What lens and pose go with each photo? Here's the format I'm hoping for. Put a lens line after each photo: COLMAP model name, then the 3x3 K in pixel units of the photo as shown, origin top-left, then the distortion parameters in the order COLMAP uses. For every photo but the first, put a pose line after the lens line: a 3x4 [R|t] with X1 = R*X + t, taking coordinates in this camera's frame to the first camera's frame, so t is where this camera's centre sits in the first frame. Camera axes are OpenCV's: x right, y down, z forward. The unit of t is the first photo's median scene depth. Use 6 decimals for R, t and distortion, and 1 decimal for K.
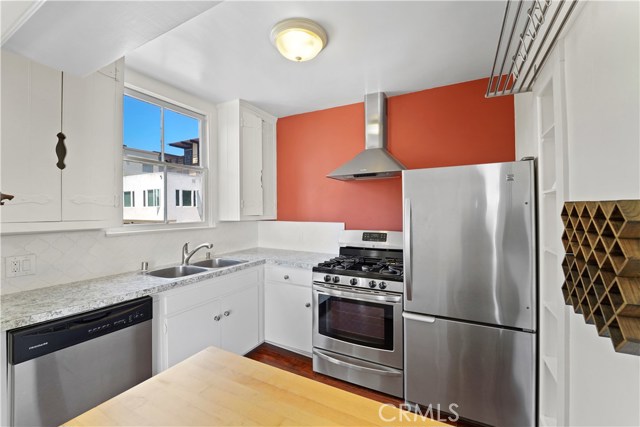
lens RADIAL K [[263.1, 0, 328.7], [0, 263.1, 208.5], [0, 0, 1]] dist [-0.020096, -0.001040]
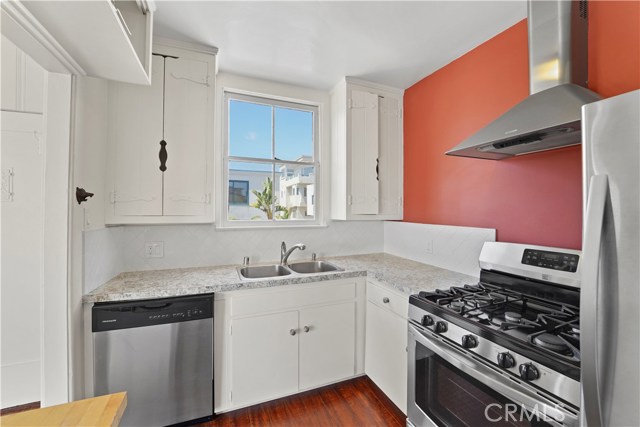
lens RADIAL K [[263.1, 0, 321.2], [0, 263.1, 209.7], [0, 0, 1]] dist [-0.020096, -0.001040]
pose [[0.759470, 0.007240, -0.650502, 0.167279], [-0.001697, 0.999957, 0.009148, 0.006069], [0.650540, -0.005843, 0.759449, 0.329497]]
